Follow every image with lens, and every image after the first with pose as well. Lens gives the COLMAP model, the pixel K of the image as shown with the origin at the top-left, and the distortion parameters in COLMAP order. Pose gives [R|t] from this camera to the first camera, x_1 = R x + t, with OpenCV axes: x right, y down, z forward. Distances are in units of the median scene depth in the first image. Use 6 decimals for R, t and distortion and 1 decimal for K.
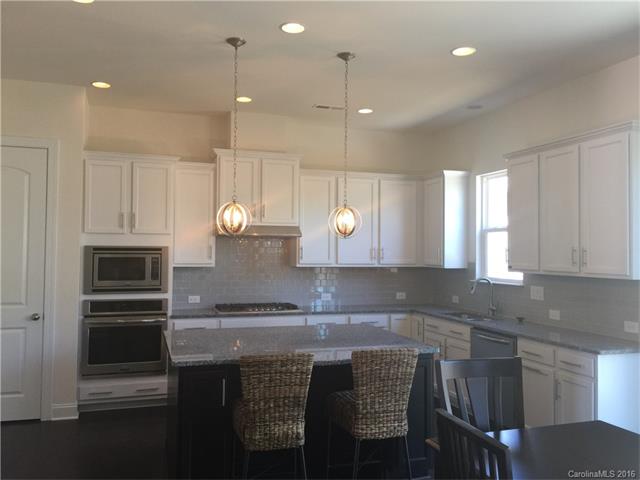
lens RADIAL K [[577.0, 0, 320.0], [0, 577.0, 240.0], [0, 0, 1]] dist [0.000960, 0.001490]
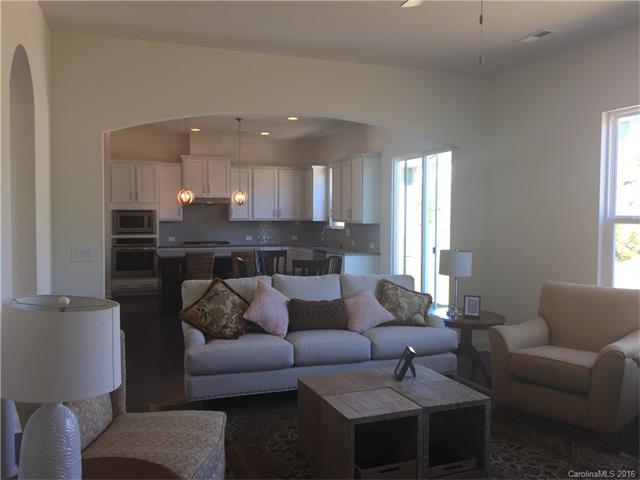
lens RADIAL K [[543.4, 0, 320.0], [0, 543.4, 240.0], [0, 0, 1]] dist [0.001428, 0.001173]
pose [[0.999306, -0.007995, 0.036393, 0.202023], [0.005408, 0.997488, 0.070633, -0.012452], [-0.036866, -0.070388, 0.996838, -0.779864]]
